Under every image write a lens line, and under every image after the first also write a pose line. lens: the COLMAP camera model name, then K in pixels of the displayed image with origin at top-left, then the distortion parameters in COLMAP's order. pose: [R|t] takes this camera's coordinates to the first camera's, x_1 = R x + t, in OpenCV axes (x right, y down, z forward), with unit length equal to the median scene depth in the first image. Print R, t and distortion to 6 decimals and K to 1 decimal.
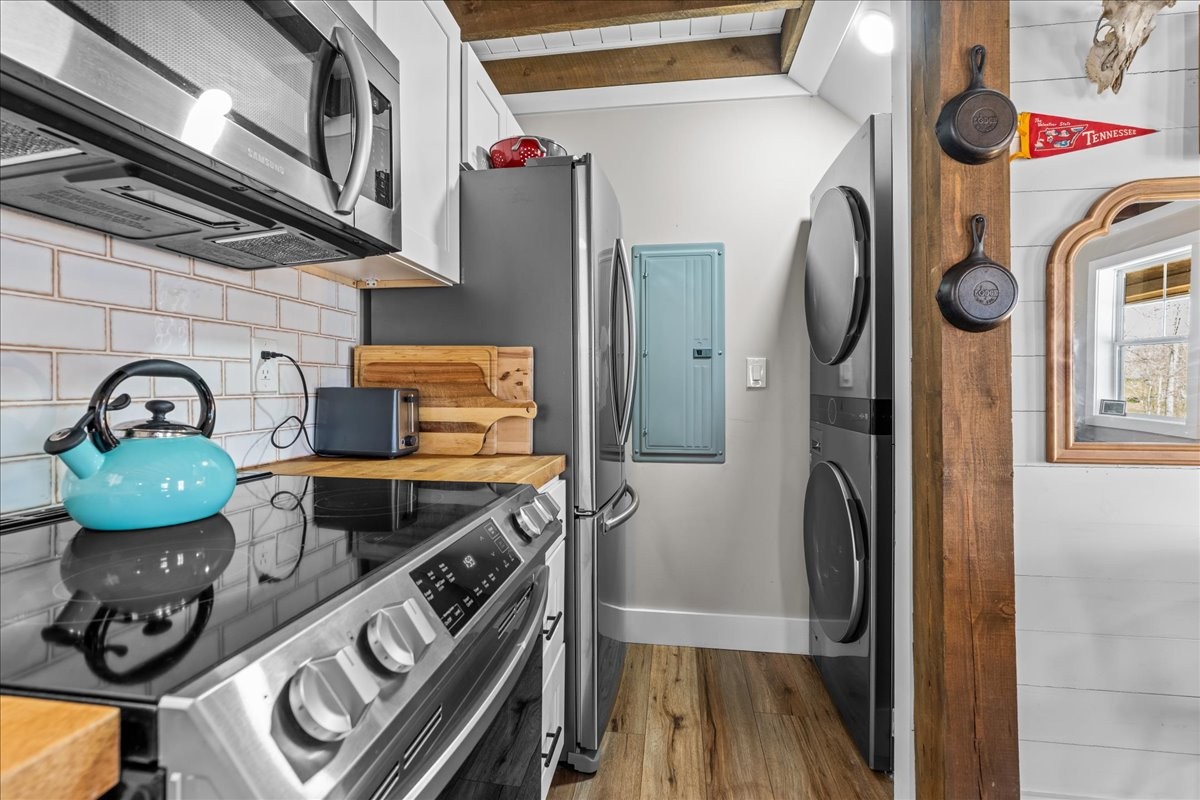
lens RADIAL K [[547.9, 0, 598.3], [0, 547.9, 390.5], [0, 0, 1]] dist [-0.004167, -0.000248]
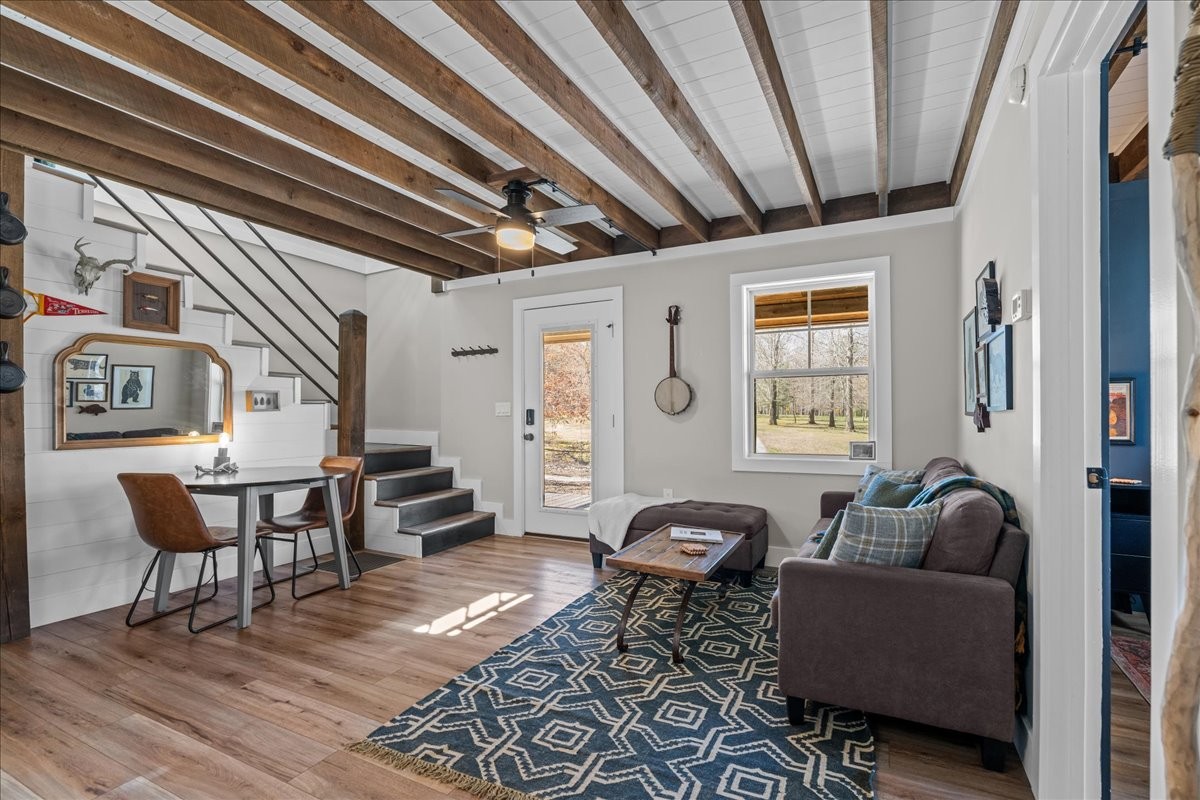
lens RADIAL K [[547.9, 0, 601.4], [0, 547.9, 406.9], [0, 0, 1]] dist [-0.004167, -0.000248]
pose [[0.328466, 0.006285, 0.944495, -0.562277], [0.010250, 0.999895, -0.010219, -0.002187], [-0.944460, 0.013037, 0.328367, -1.864704]]
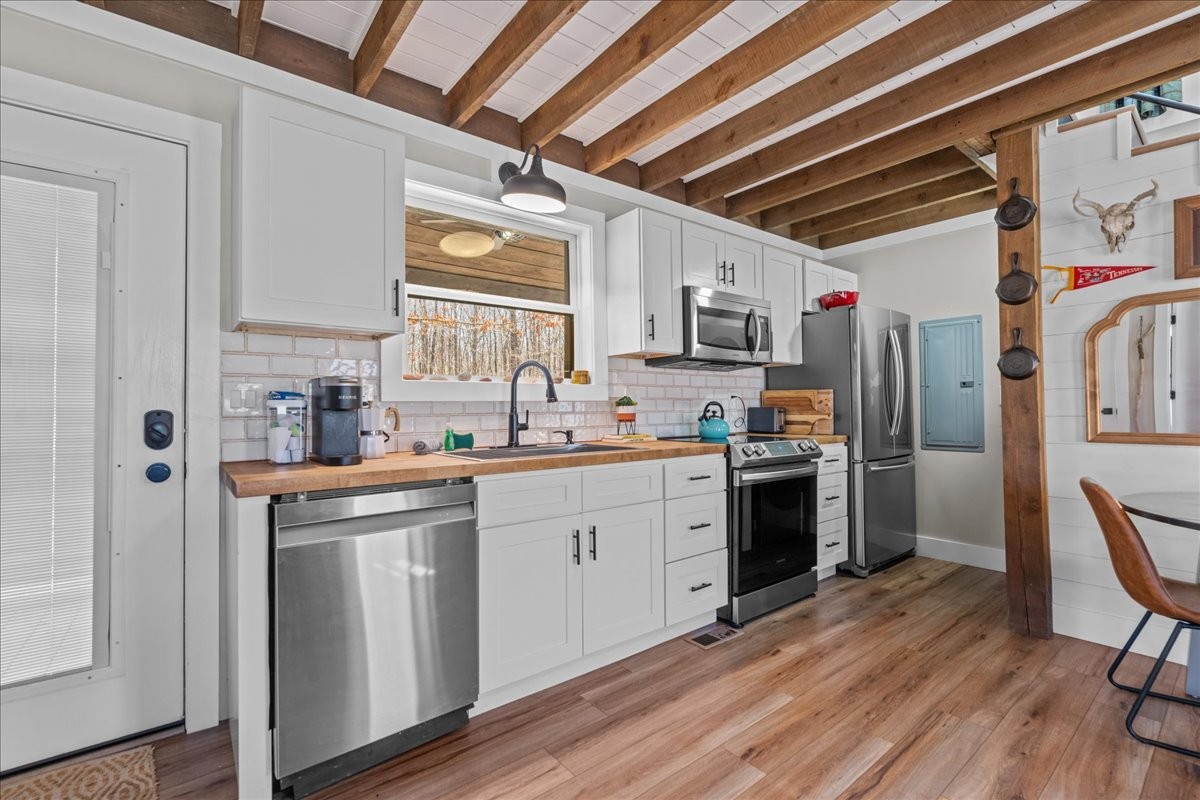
lens RADIAL K [[538.3, 0, 601.7], [0, 538.3, 398.8], [0, 0, 1]] dist [-0.003116, -0.000185]
pose [[0.733247, -0.019862, -0.679672, 0.837707], [0.006893, 0.999739, -0.021779, 0.005413], [0.679928, 0.011284, 0.733192, -1.583694]]
